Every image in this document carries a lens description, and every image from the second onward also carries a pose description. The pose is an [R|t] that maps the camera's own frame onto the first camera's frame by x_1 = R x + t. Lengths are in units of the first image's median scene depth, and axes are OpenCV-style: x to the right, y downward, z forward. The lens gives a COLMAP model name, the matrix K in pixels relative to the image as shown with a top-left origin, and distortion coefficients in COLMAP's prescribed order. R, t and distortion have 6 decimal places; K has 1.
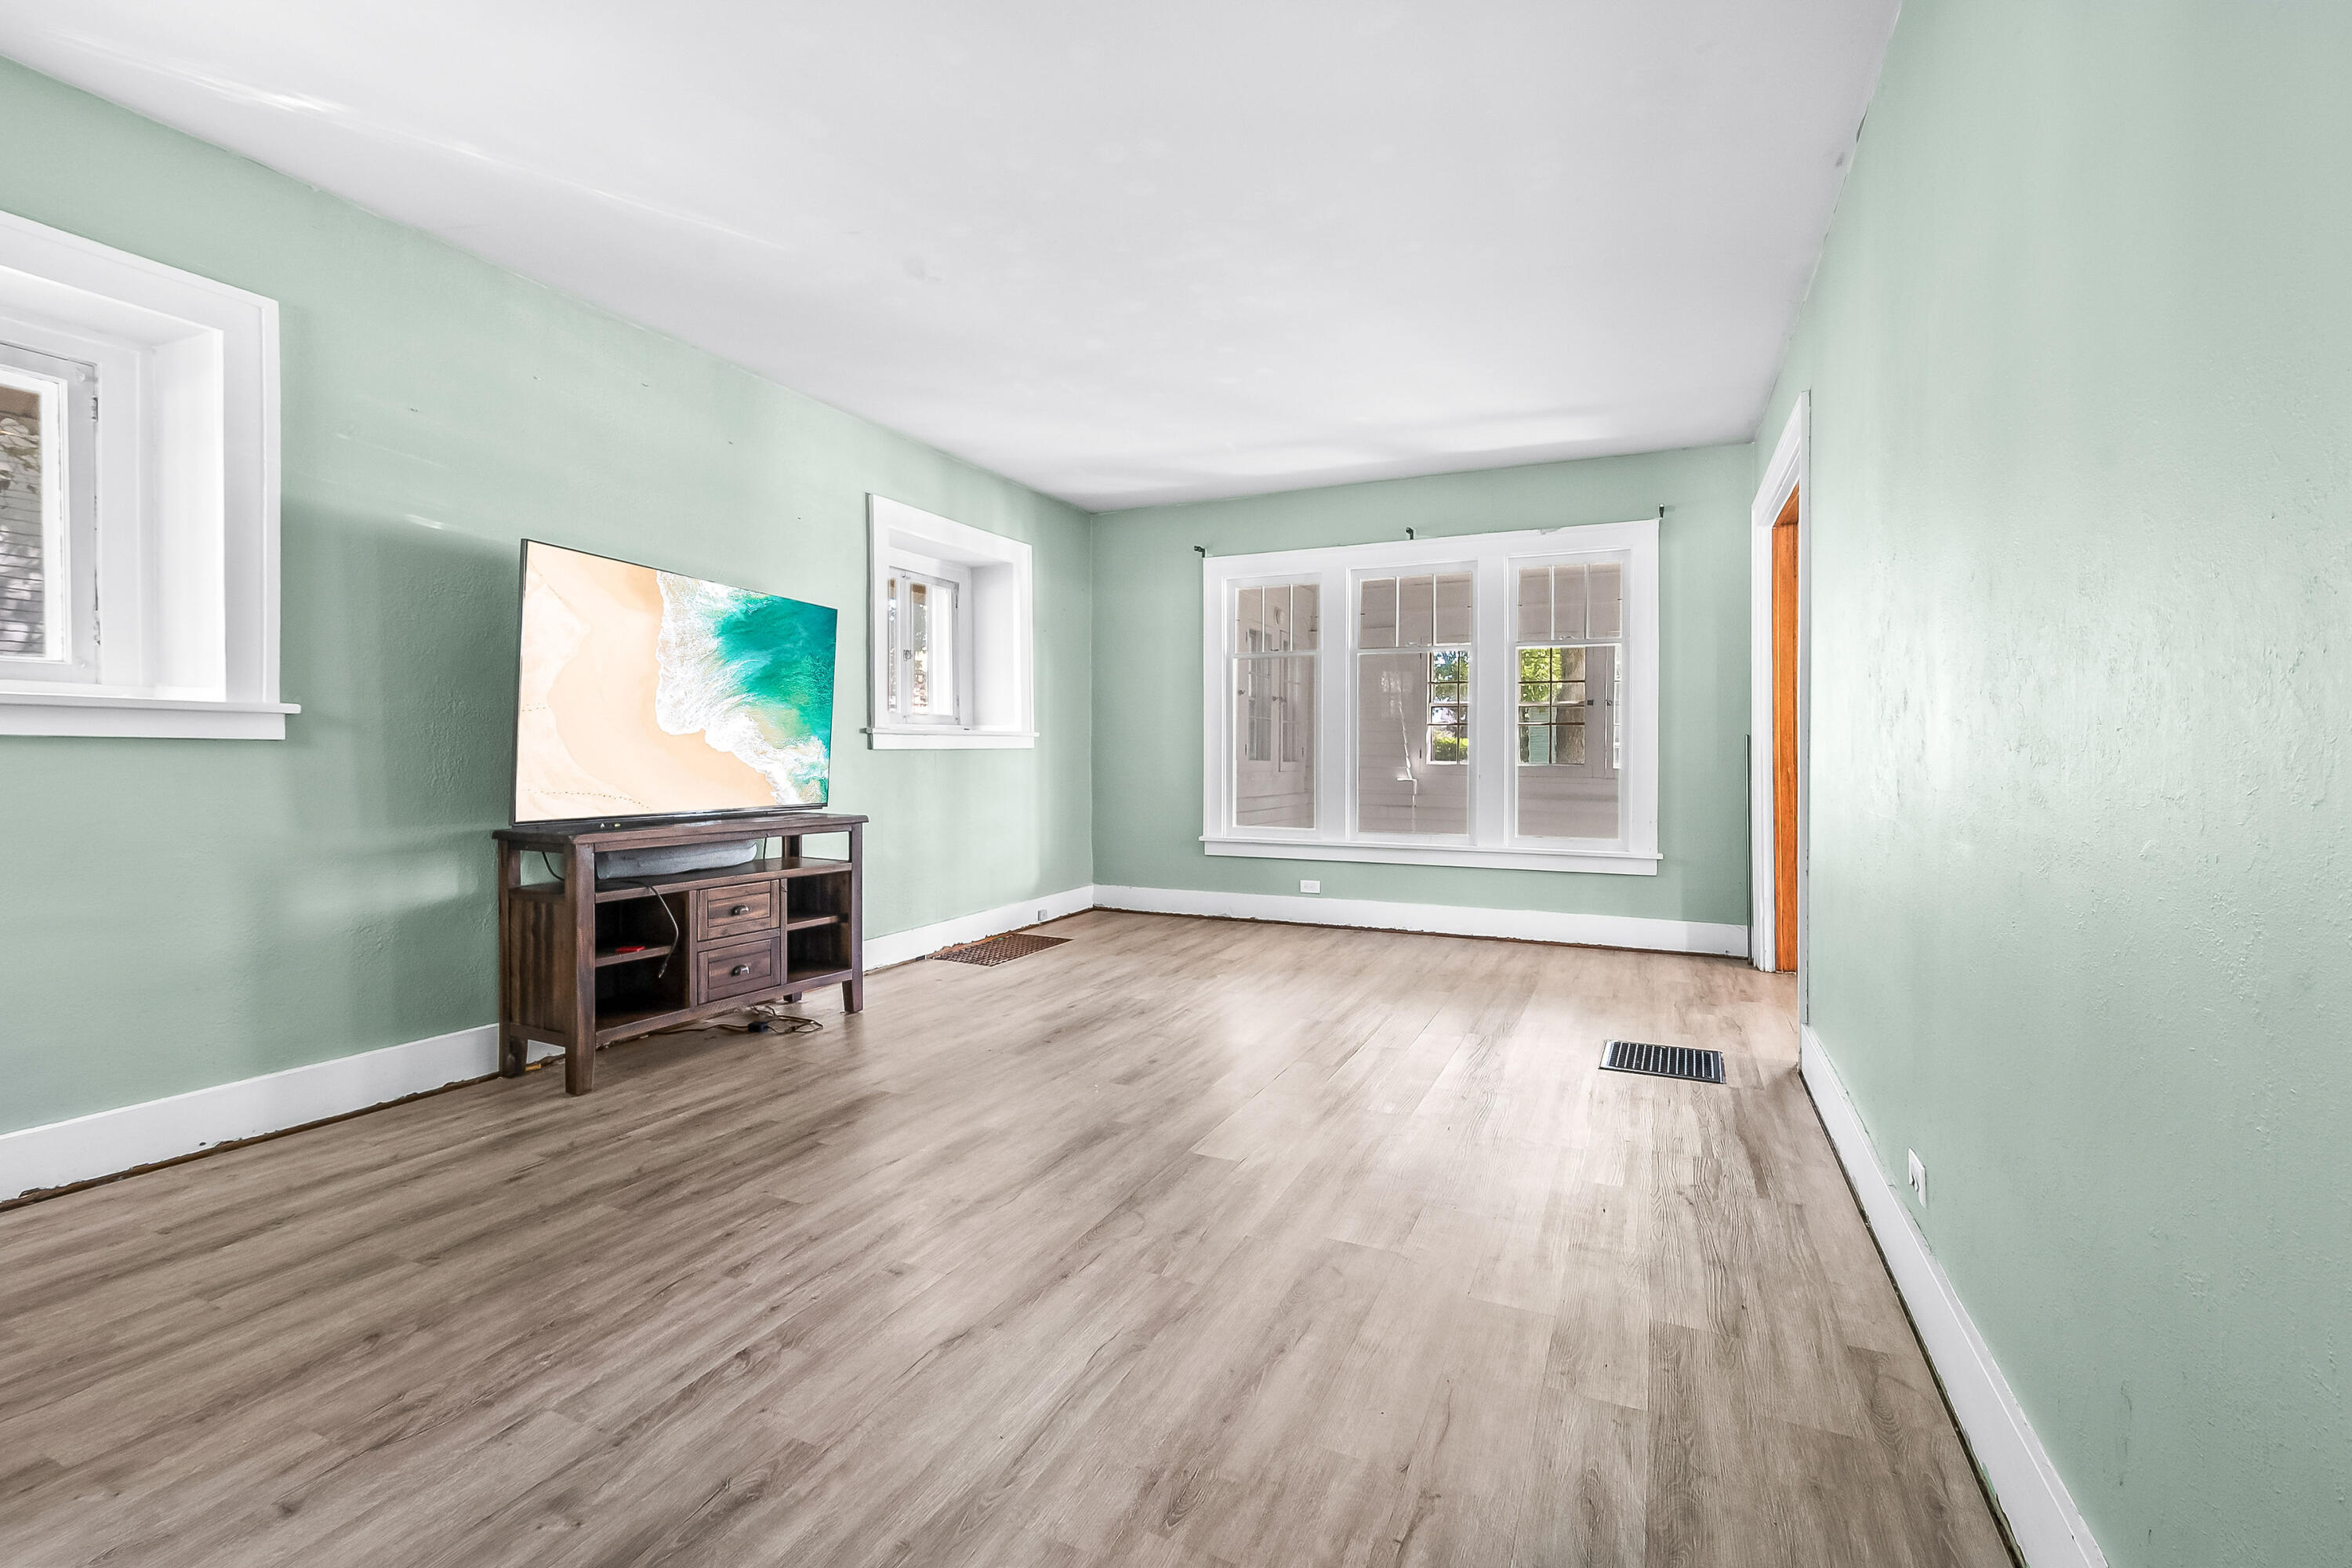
lens RADIAL K [[1040.6, 0, 1151.7], [0, 1040.6, 767.8], [0, 0, 1]] dist [-0.001904, -0.000741]
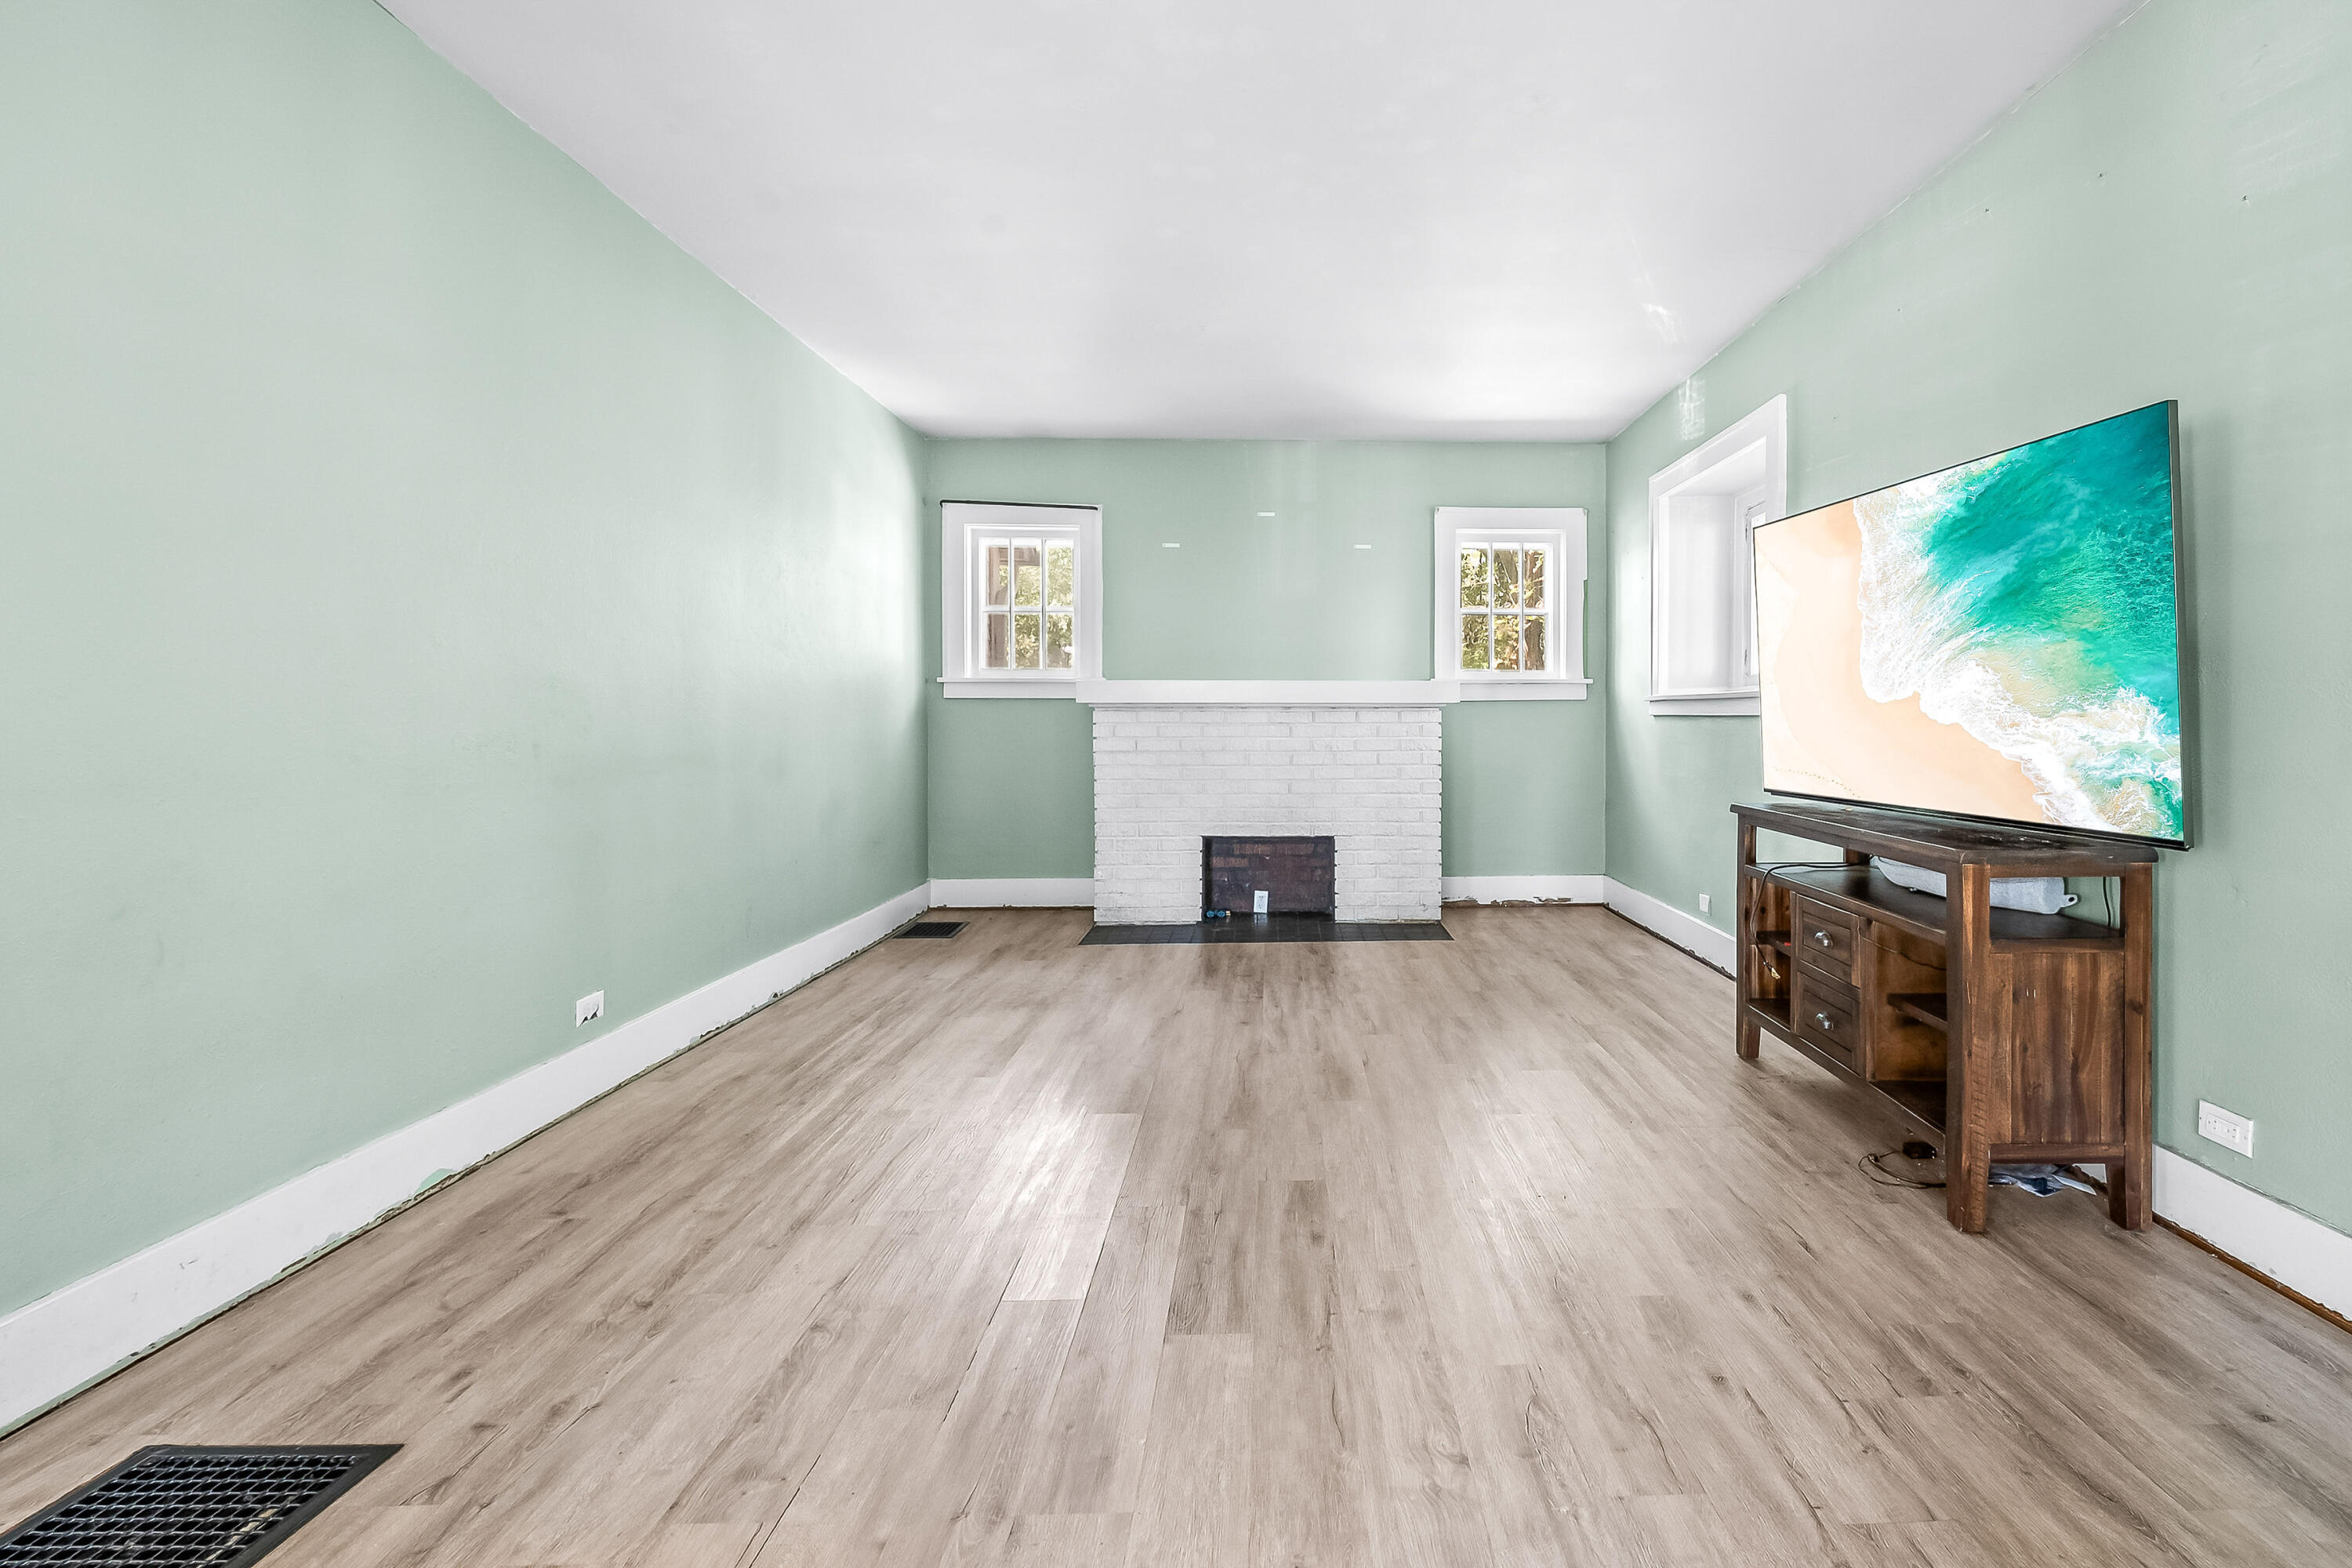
lens RADIAL K [[1061.0, 0, 1164.5], [0, 1061.0, 737.0], [0, 0, 1]] dist [0.000516, -0.000157]
pose [[-0.928805, -0.009634, -0.370444, 0.300370], [-0.018080, 0.999650, 0.019333, -0.011287], [0.370128, 0.024655, -0.928654, 1.464573]]
